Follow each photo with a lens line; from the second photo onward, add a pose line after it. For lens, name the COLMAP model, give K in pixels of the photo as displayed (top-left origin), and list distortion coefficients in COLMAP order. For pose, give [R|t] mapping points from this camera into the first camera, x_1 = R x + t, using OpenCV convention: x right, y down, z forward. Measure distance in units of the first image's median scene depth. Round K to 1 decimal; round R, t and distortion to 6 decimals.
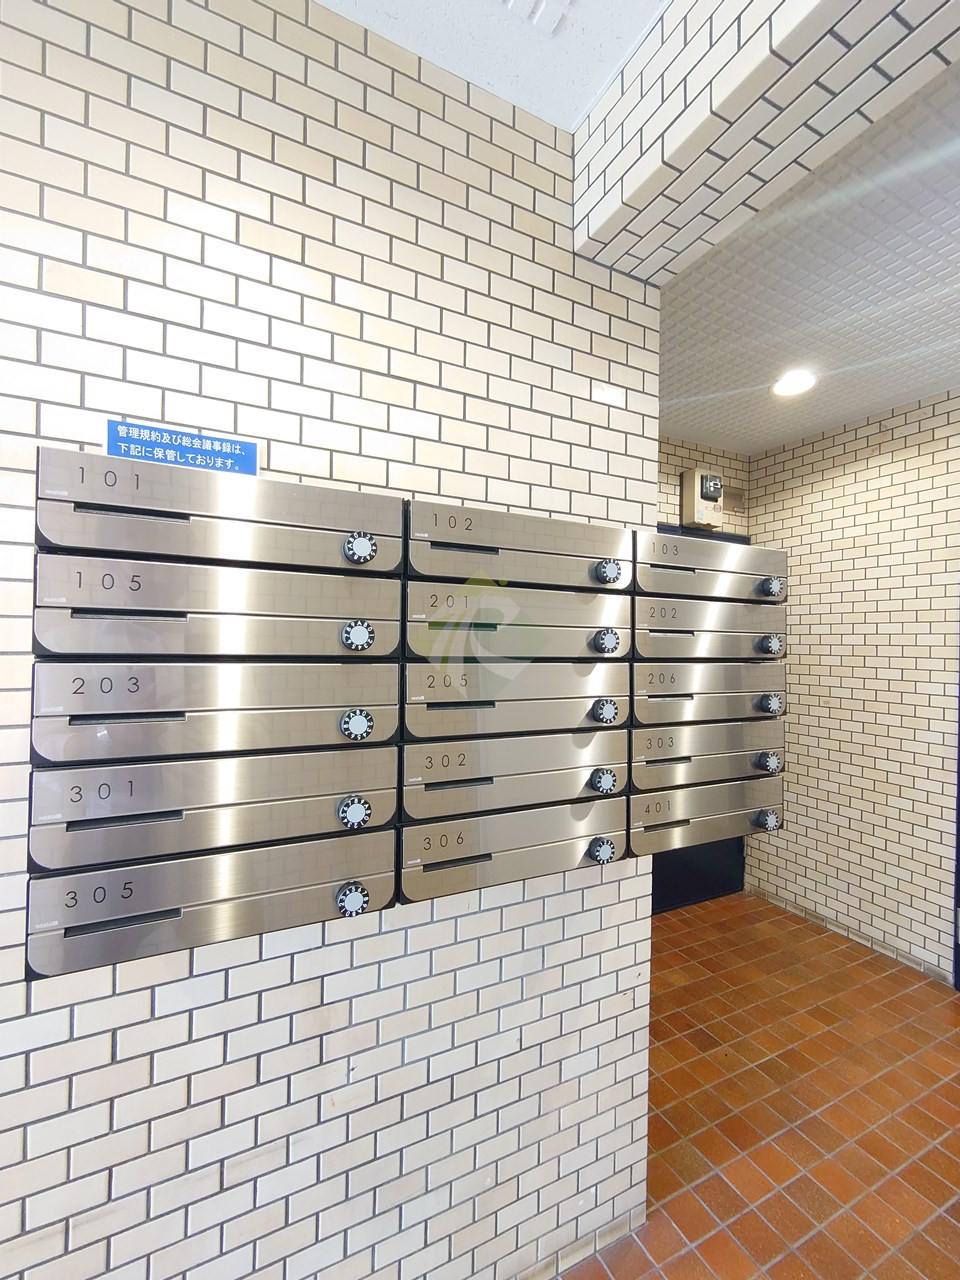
lens RADIAL K [[552.7, 0, 478.6], [0, 552.7, 645.6], [0, 0, 1]] dist [0.003253, 0.000114]
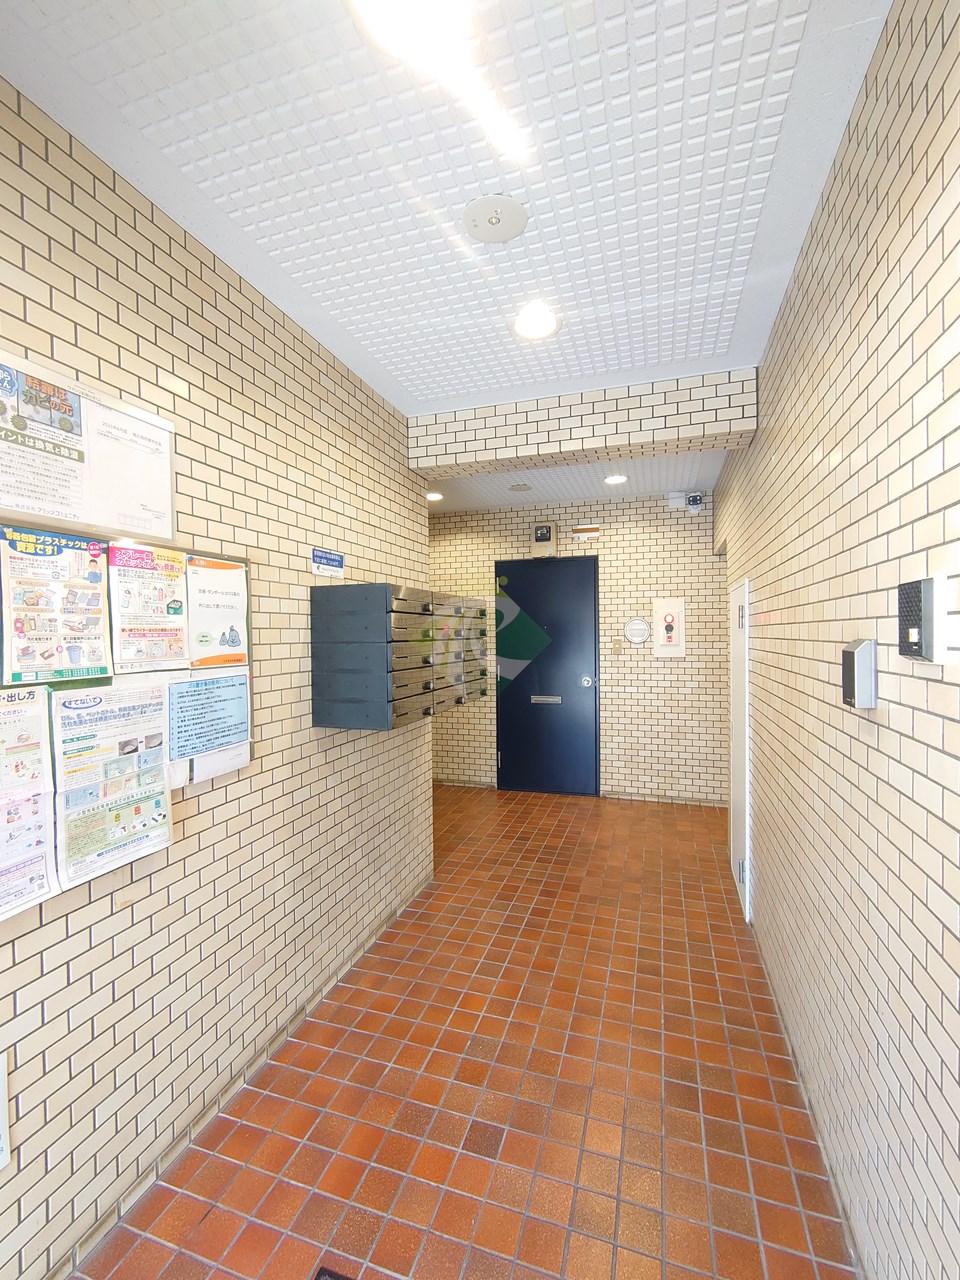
lens RADIAL K [[552.7, 0, 486.1], [0, 552.7, 637.6], [0, 0, 1]] dist [0.003253, 0.000114]
pose [[0.695774, -0.026377, 0.717776, -1.665380], [0.019783, 0.999650, 0.017559, -0.032460], [-0.717988, 0.001983, 0.696053, -1.110774]]
